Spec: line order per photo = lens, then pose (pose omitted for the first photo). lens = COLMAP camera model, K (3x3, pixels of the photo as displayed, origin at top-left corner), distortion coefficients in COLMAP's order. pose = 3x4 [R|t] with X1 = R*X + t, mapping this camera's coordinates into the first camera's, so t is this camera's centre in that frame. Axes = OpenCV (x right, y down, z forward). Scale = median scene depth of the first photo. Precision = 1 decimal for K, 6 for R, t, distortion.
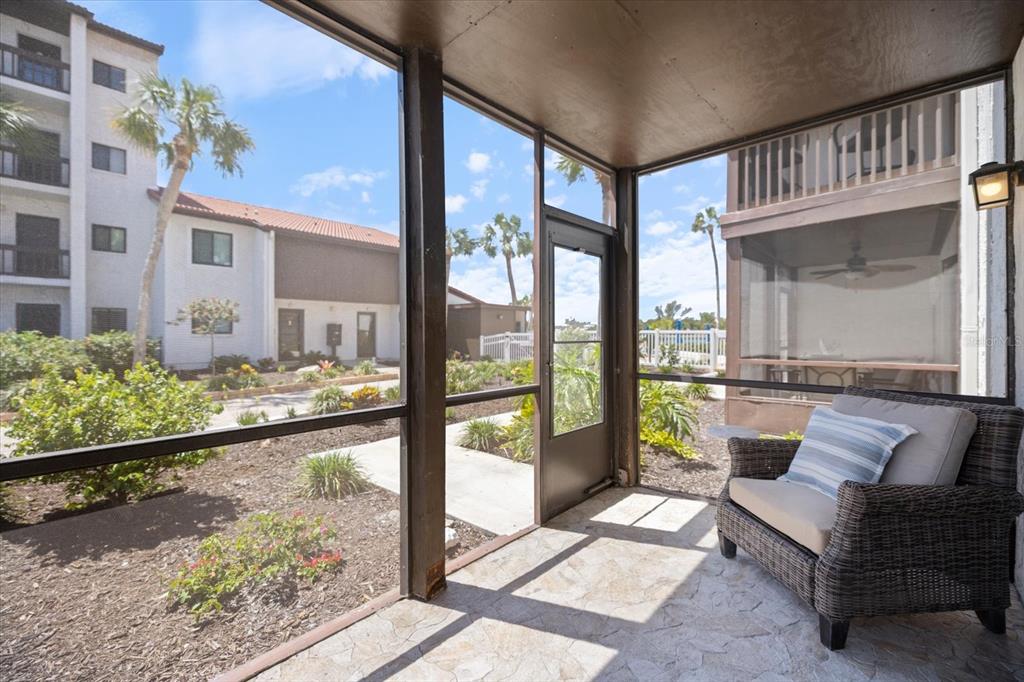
lens RADIAL K [[428.5, 0, 520.4], [0, 428.5, 327.3], [0, 0, 1]] dist [0.000948, -0.000519]
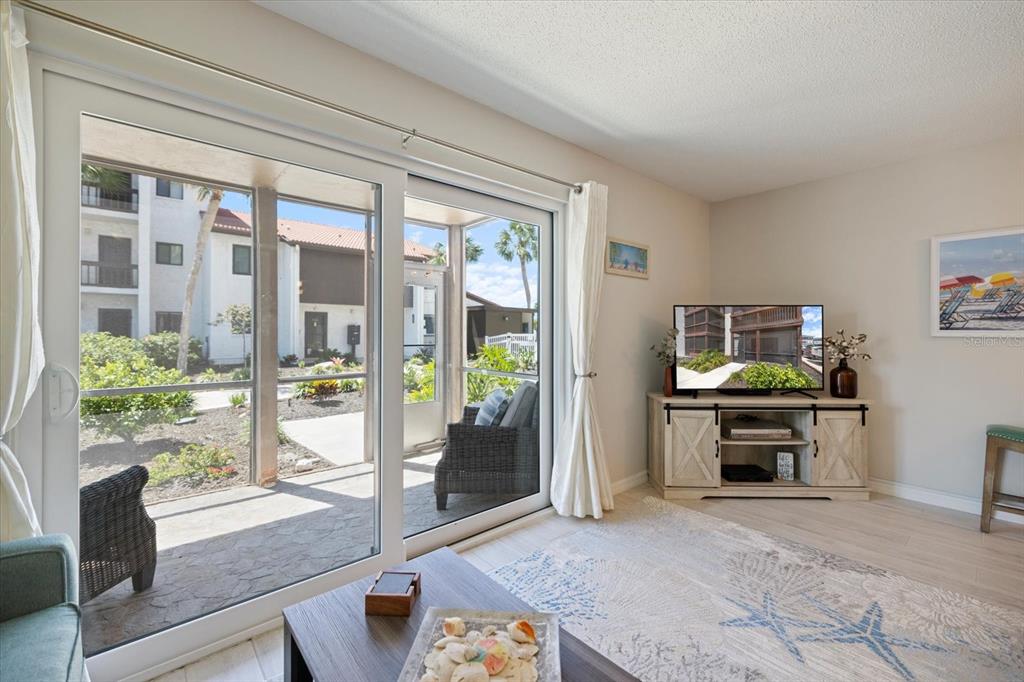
lens RADIAL K [[428.5, 0, 517.6], [0, 428.5, 325.0], [0, 0, 1]] dist [0.000948, -0.000519]
pose [[0.994641, 0.001665, -0.103373, 0.132217], [-0.001996, 0.999993, -0.003104, -0.006485], [0.103367, 0.003293, 0.994638, -0.089053]]
